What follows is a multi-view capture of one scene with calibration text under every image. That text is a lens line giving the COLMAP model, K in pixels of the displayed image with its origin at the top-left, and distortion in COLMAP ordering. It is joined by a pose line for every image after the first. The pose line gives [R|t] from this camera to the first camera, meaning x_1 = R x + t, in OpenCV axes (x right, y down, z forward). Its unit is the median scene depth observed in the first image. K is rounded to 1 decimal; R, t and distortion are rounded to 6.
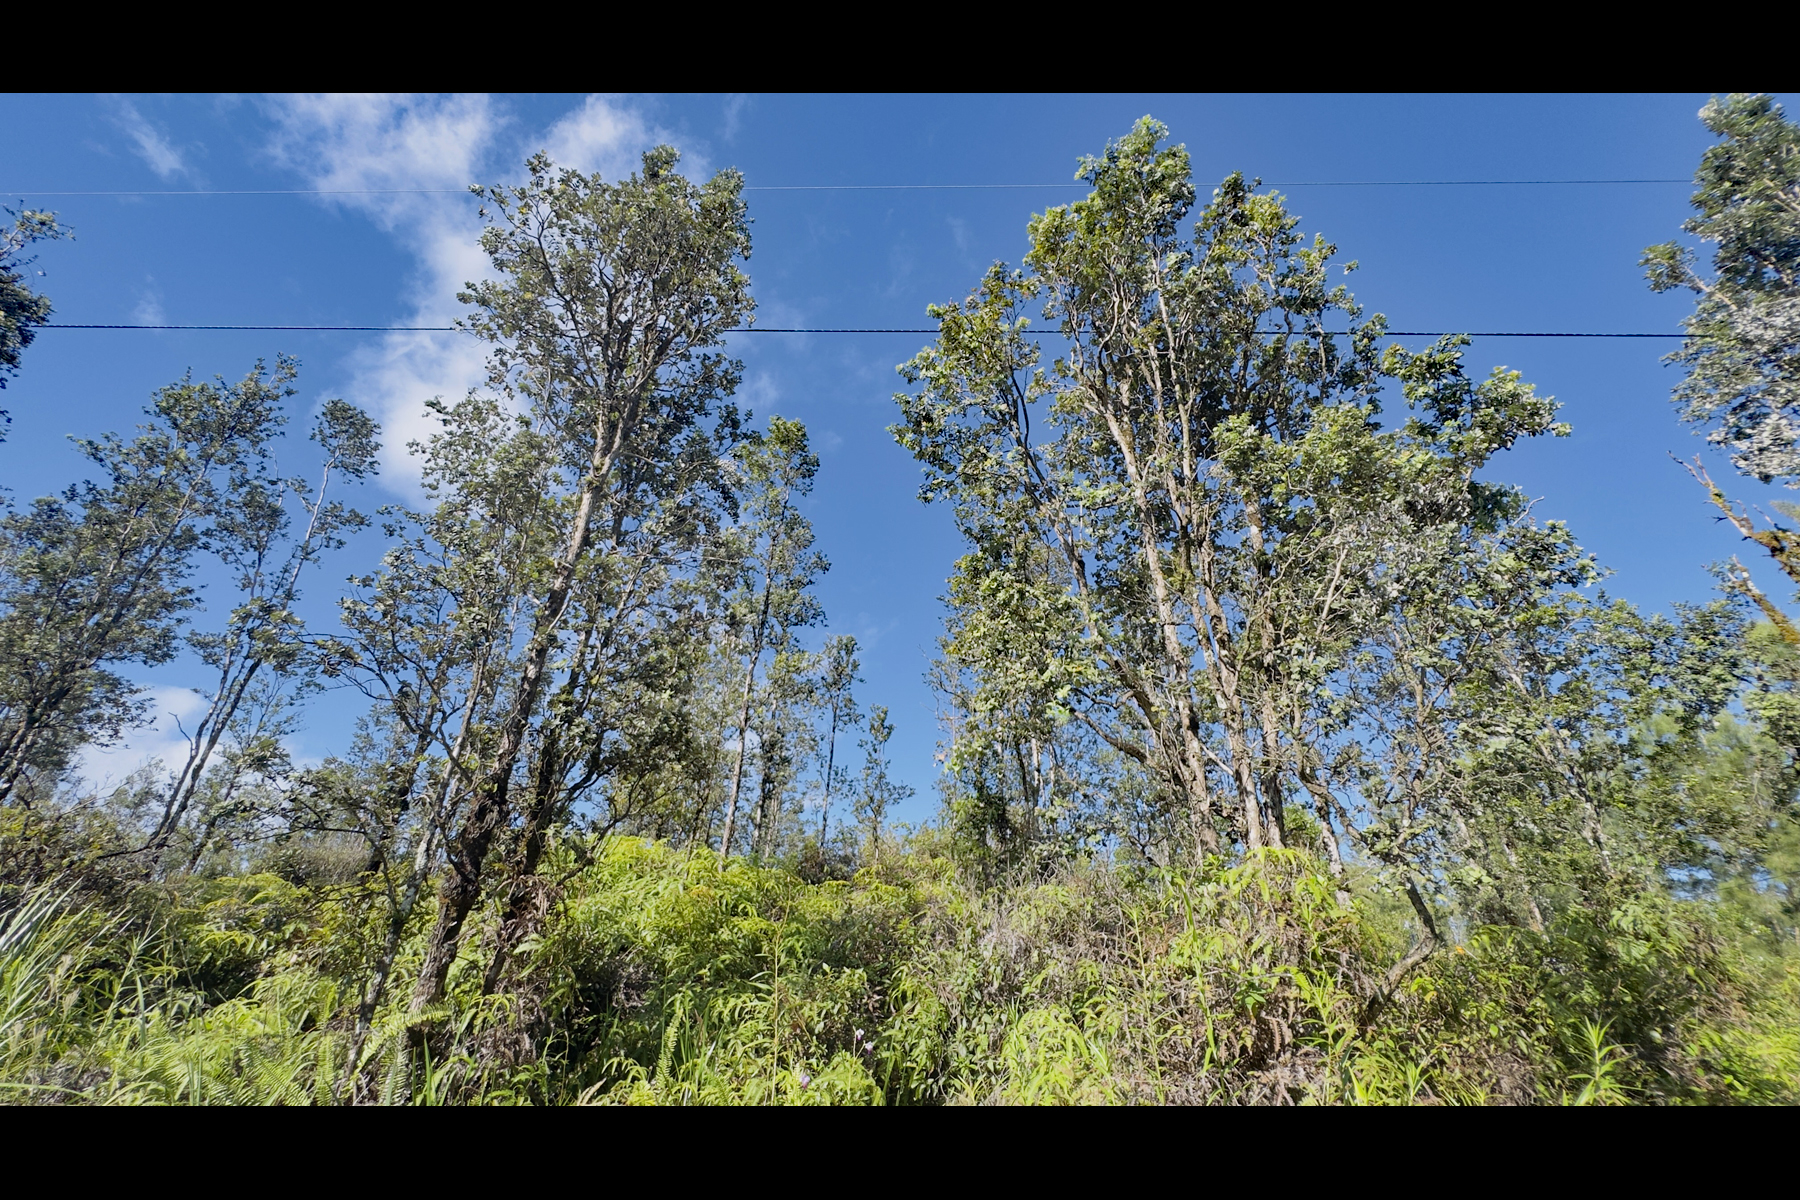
lens RADIAL K [[719.8, 0, 906.5], [0, 719.8, 597.2], [0, 0, 1]] dist [-0.002347, 0.000215]
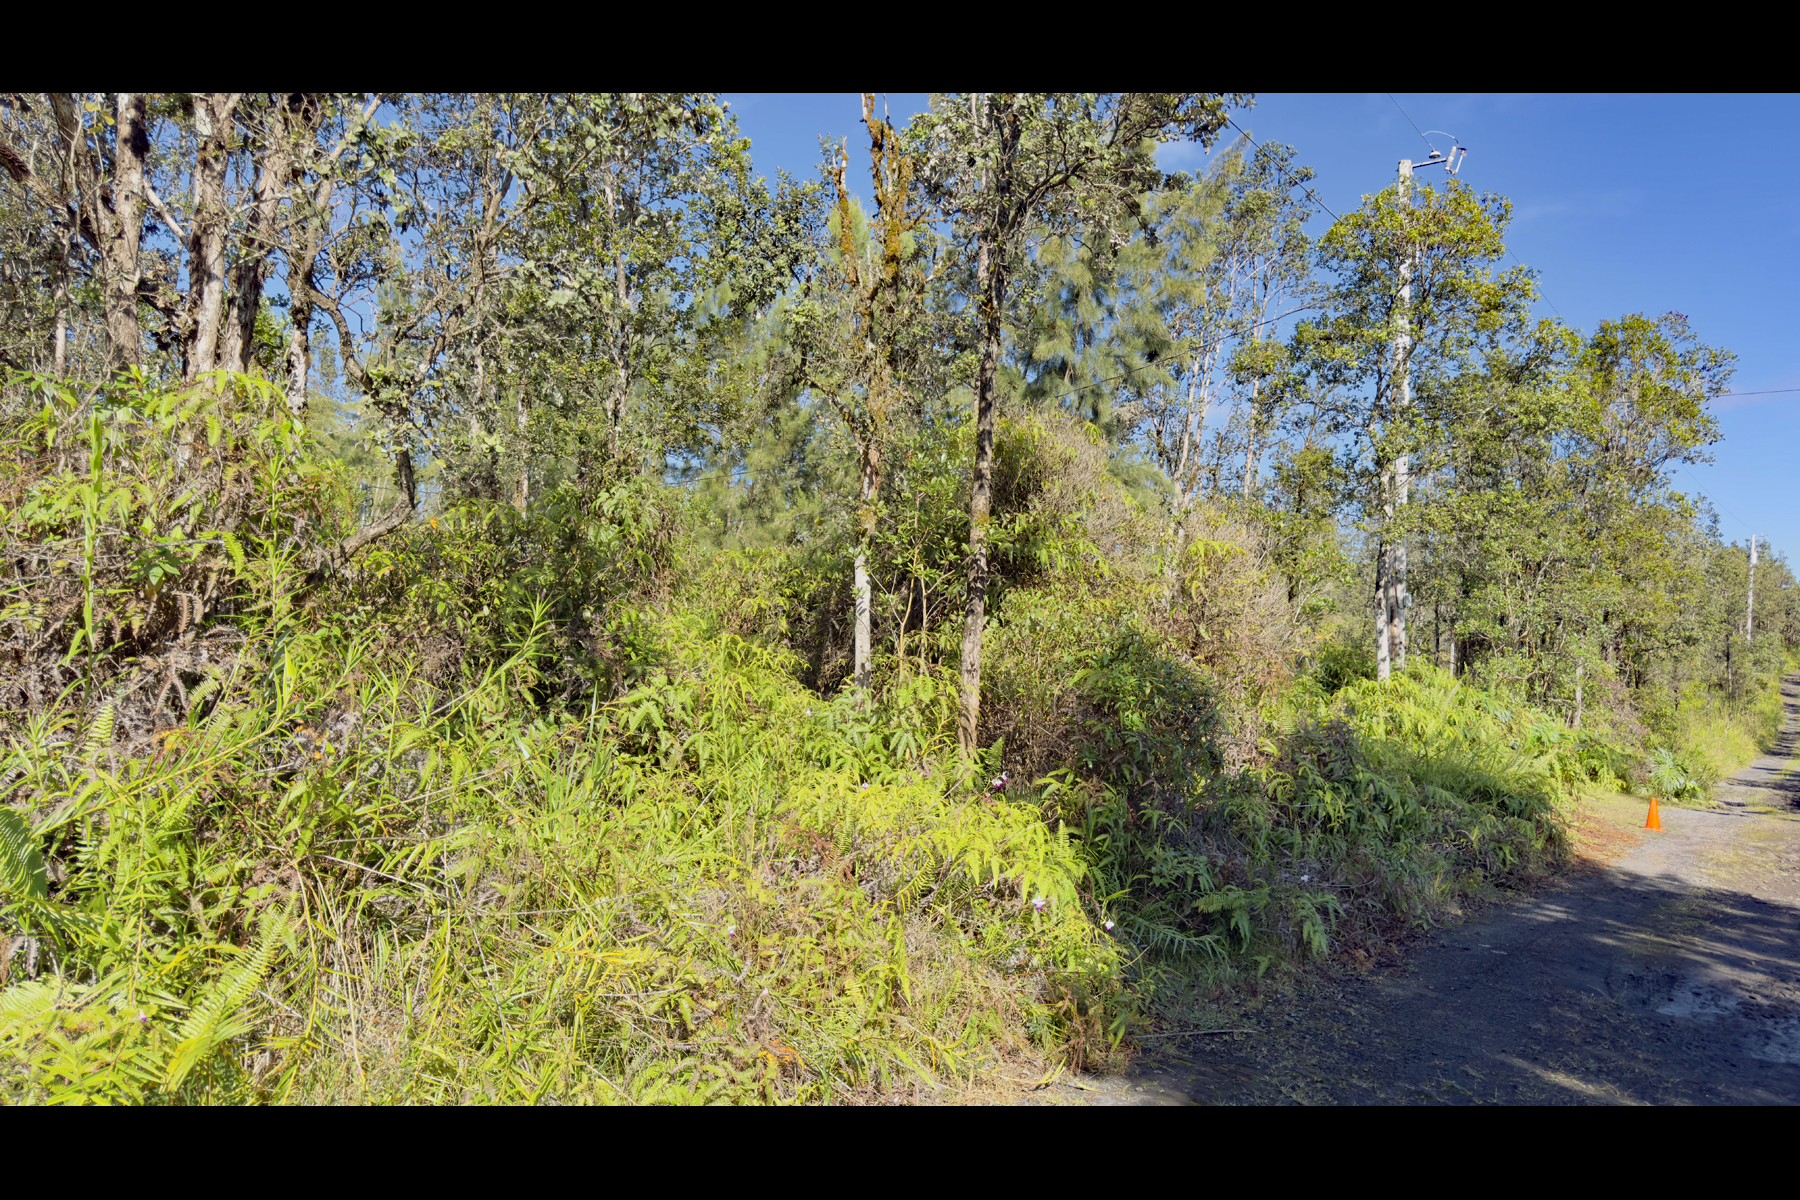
lens RADIAL K [[1272.9, 0, 899.8], [0, 1272.9, 610.7], [0, 0, 1]] dist [0.027698, -0.026507]
pose [[0.569101, -0.004449, 0.822256, -0.087583], [-0.414674, 0.861960, 0.291668, -0.045984], [-0.710049, -0.506957, 0.488698, -0.094250]]
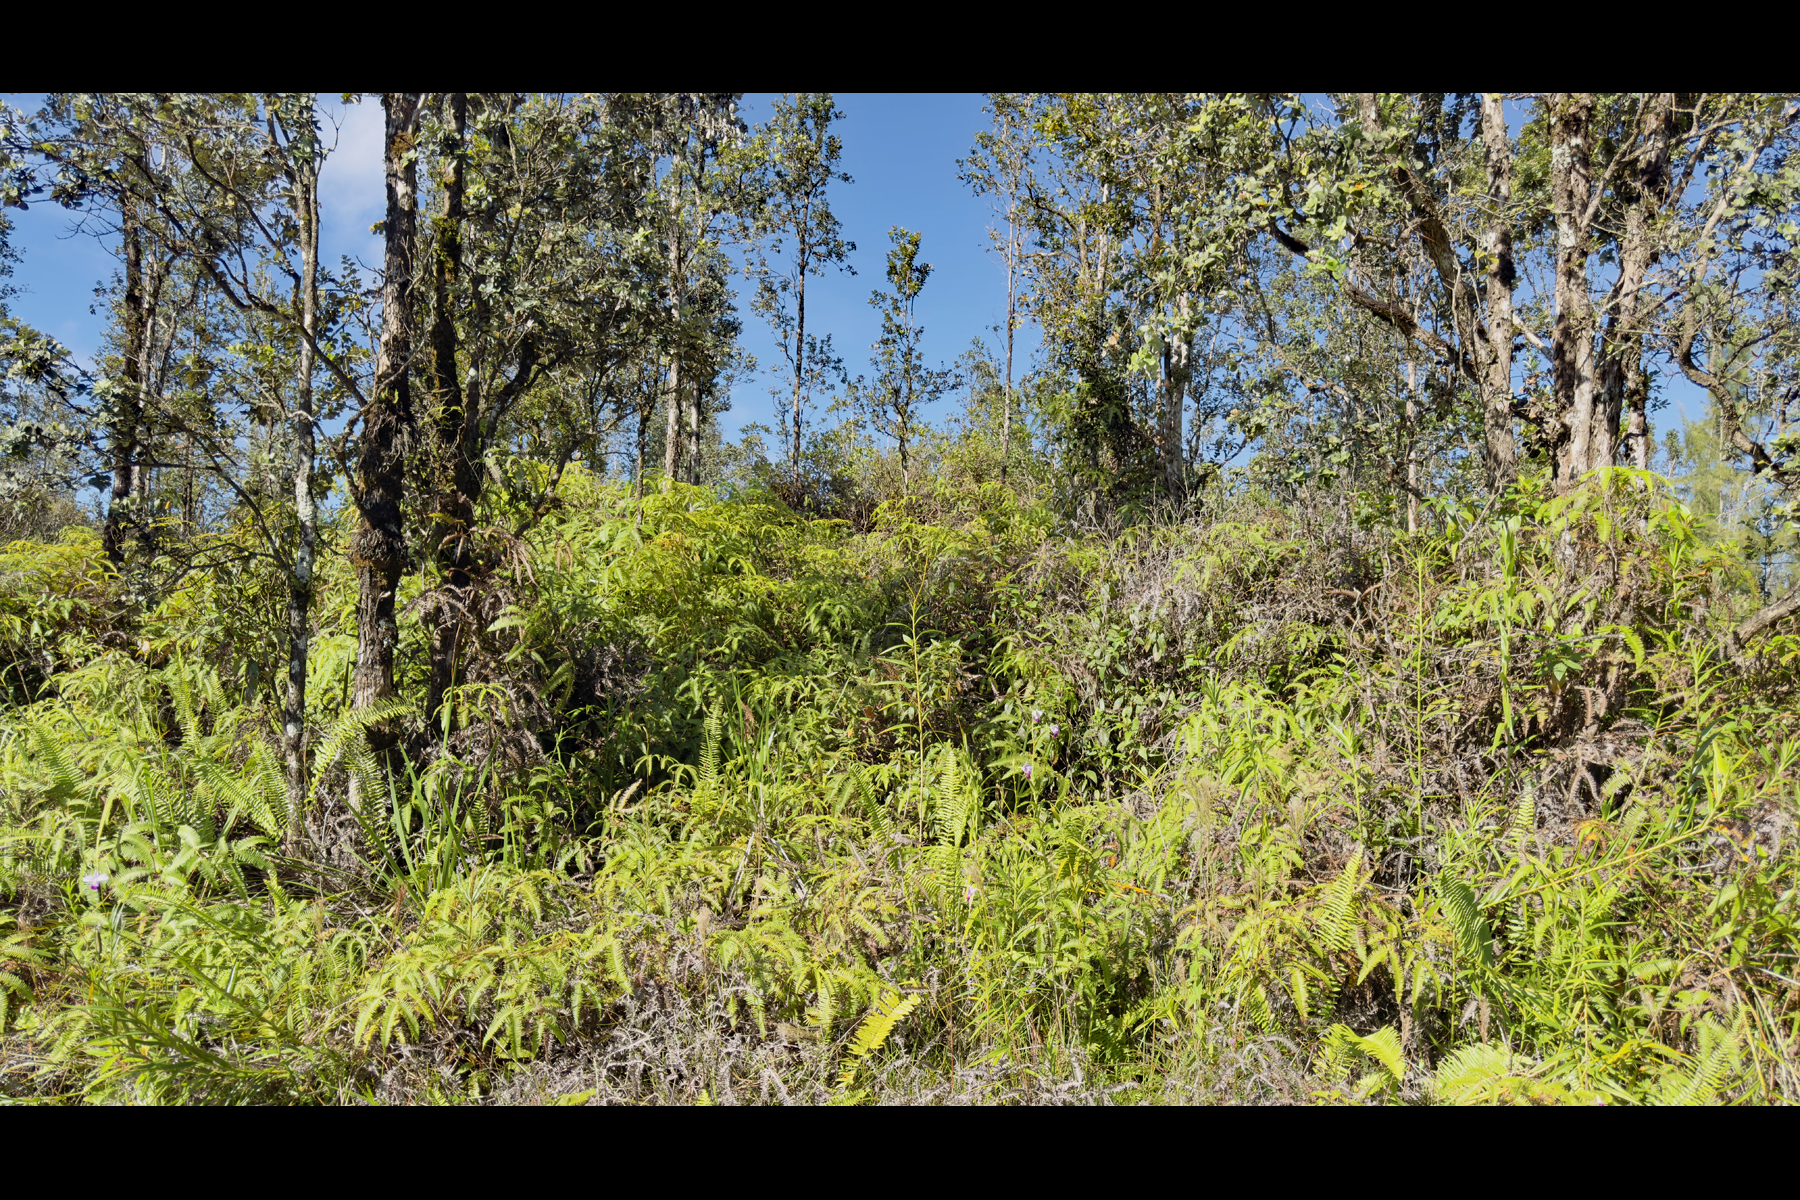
lens RADIAL K [[1272.9, 0, 898.4], [0, 1272.9, 616.8], [0, 0, 1]] dist [0.027698, -0.026507]
pose [[0.999688, -0.020195, 0.014690, -0.138962], [0.011635, 0.897152, 0.441569, -0.046079], [-0.022097, -0.441261, 0.897107, -0.088609]]
